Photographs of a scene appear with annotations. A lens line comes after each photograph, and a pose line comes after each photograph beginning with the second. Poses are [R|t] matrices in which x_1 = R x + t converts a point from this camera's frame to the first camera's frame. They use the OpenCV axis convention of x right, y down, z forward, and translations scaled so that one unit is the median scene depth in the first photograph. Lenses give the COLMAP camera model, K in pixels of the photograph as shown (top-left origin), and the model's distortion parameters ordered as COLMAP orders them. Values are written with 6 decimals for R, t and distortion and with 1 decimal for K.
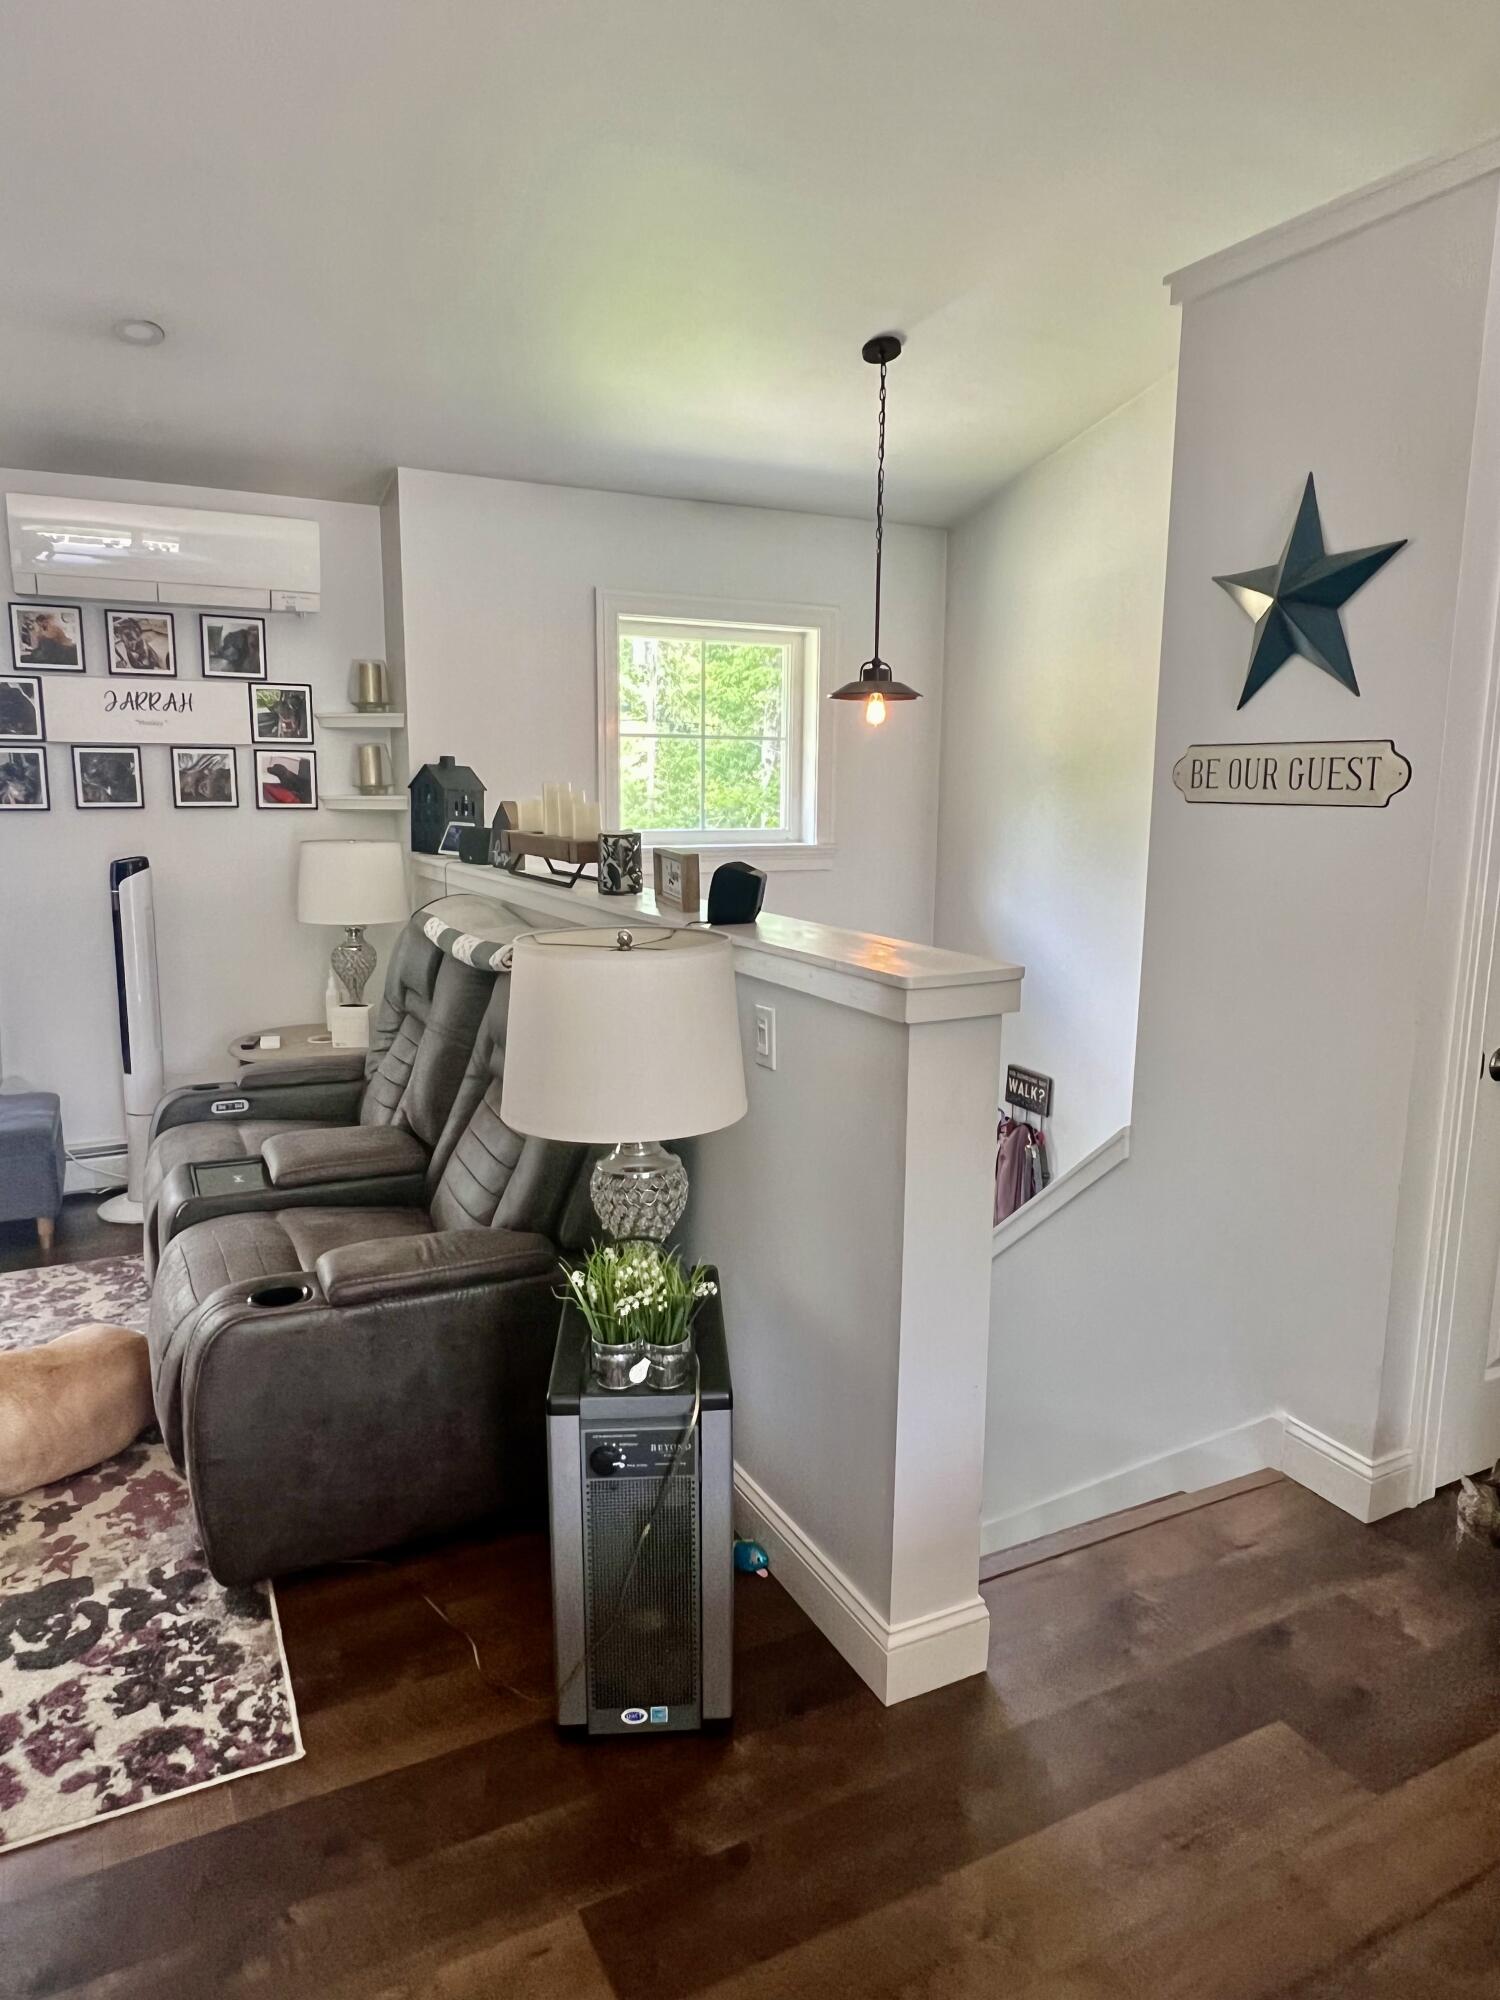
lens RADIAL K [[1284.0, 0, 749.0], [0, 1284.0, 1003.0], [0, 0, 1]] dist [0.002231, 0.000278]
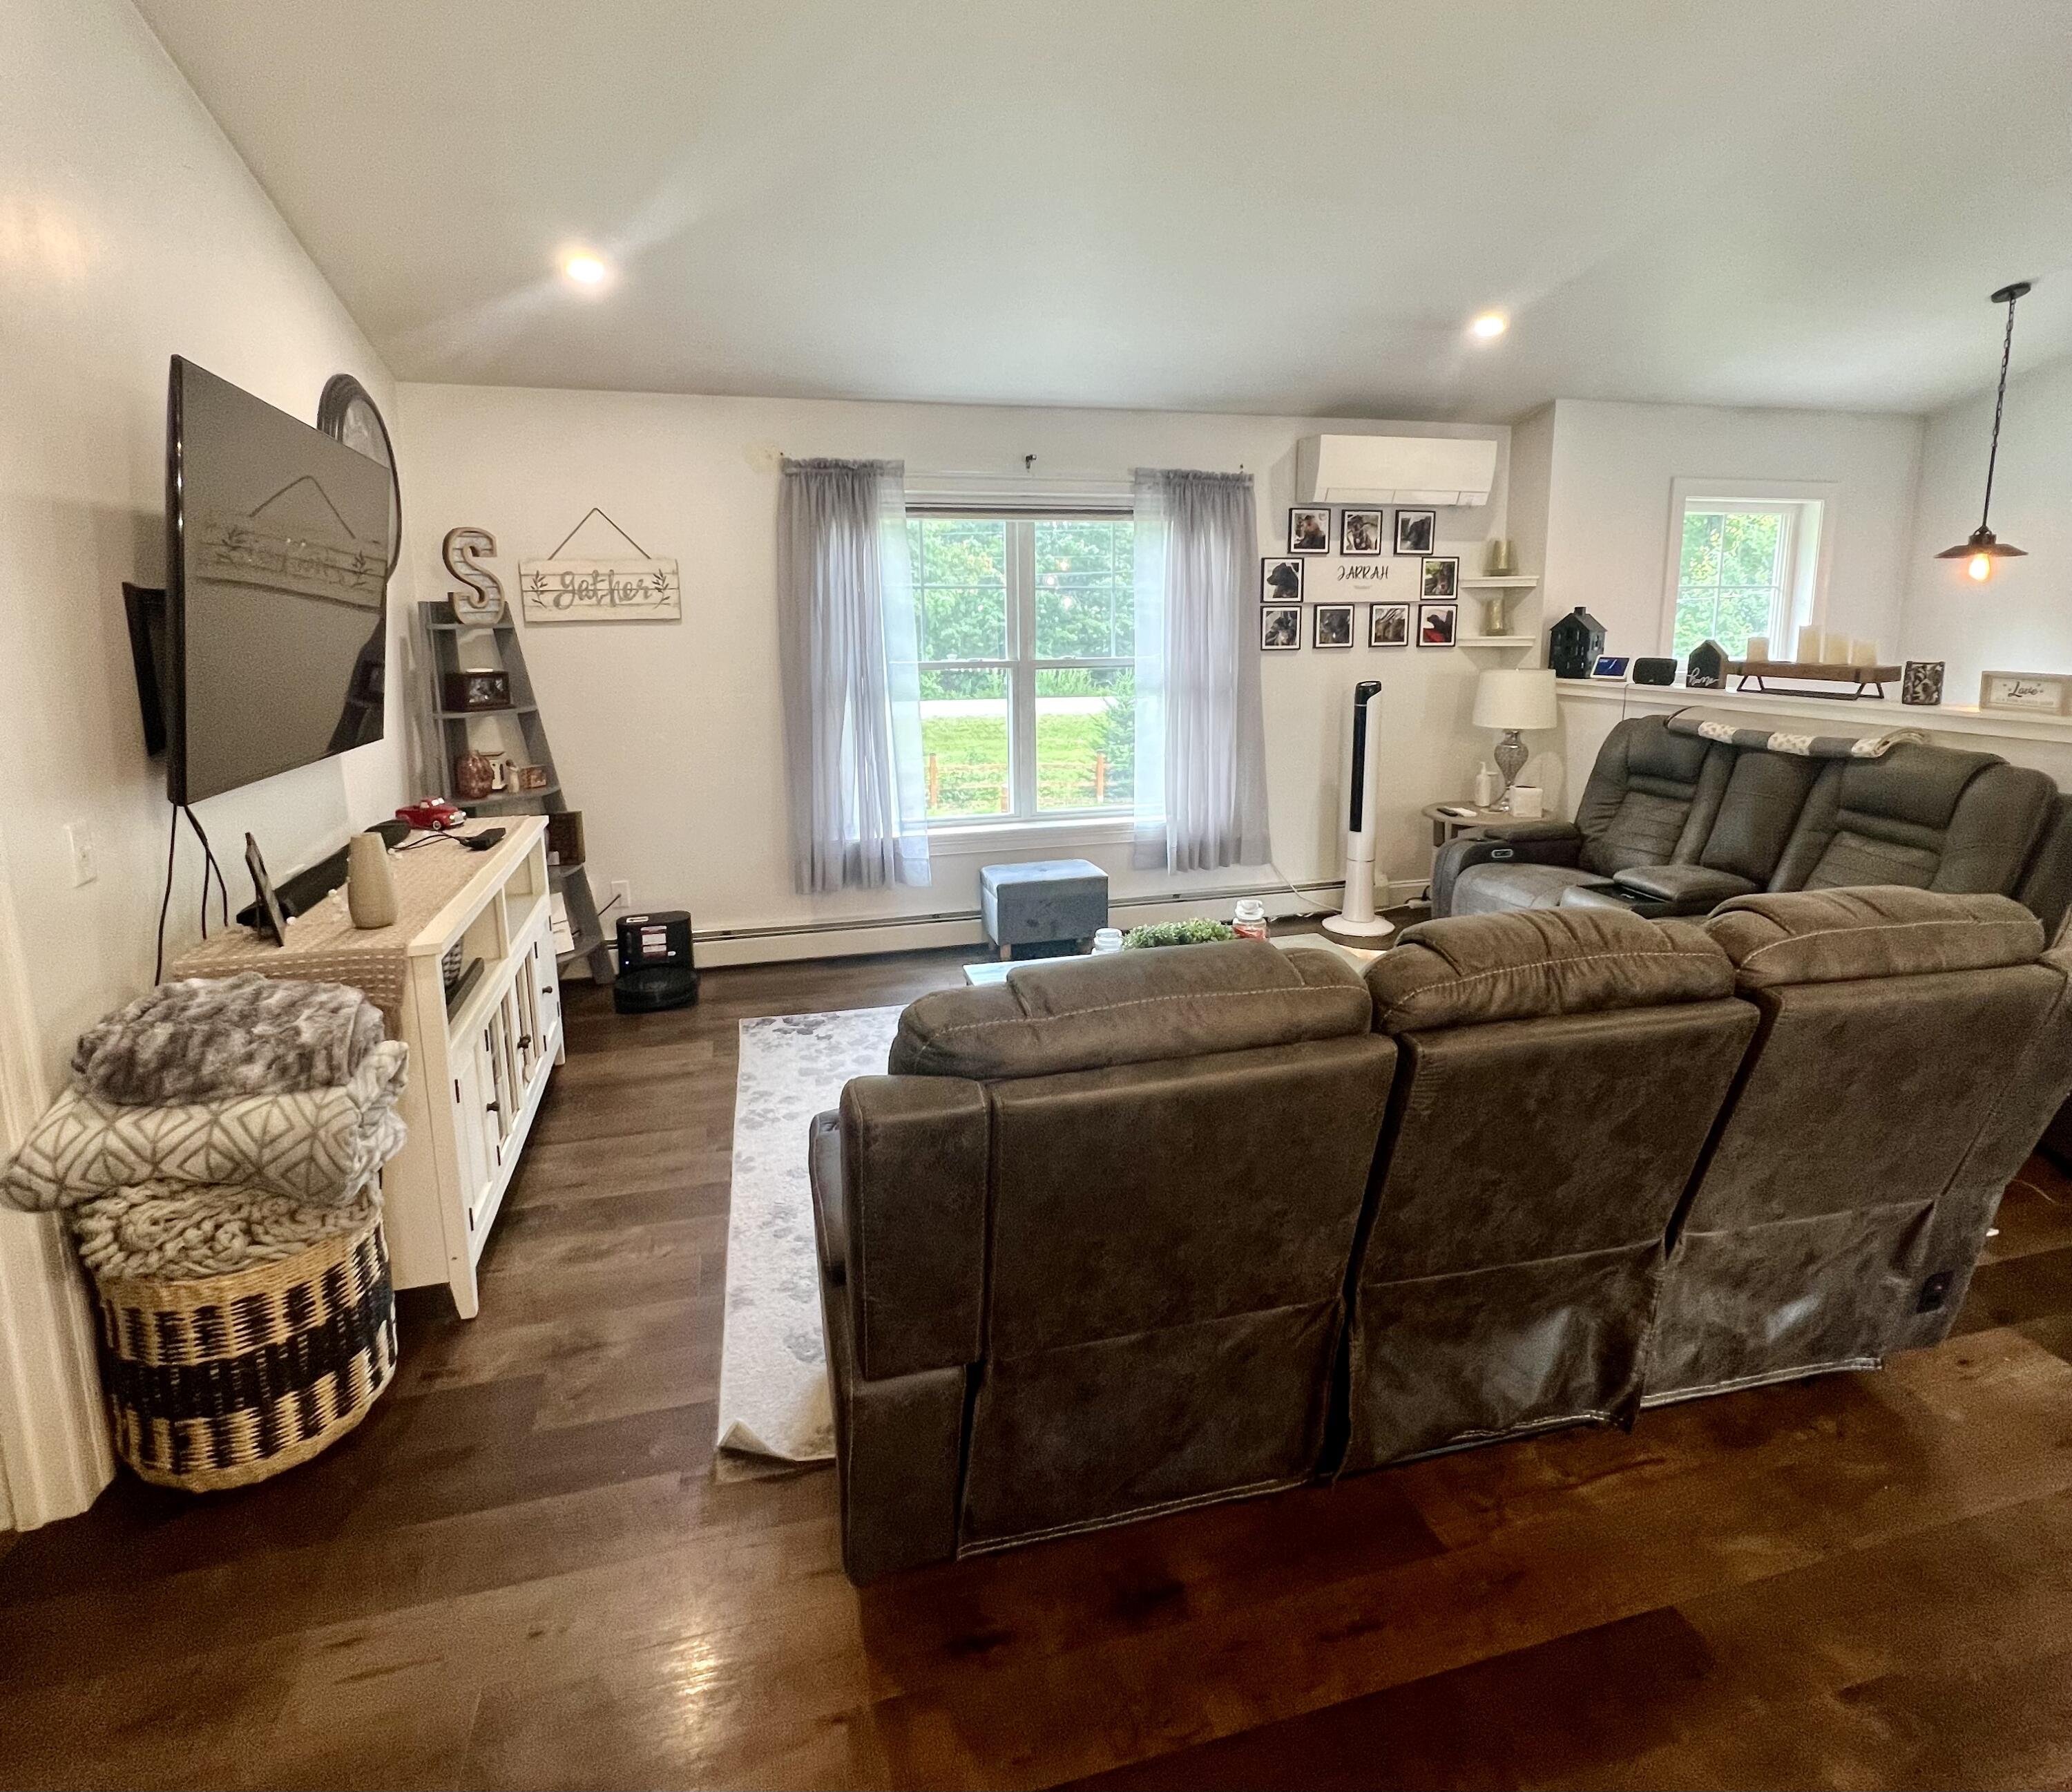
lens RADIAL K [[1091.3, 0, 1016.5], [0, 1091.3, 793.6], [0, 0, 1]] dist [-0.003510, -0.000786]
pose [[0.978250, 0.015964, -0.206813, -0.588108], [-0.018735, 0.999759, -0.011444, 0.031427], [0.206581, 0.015070, 0.978313, -0.259604]]
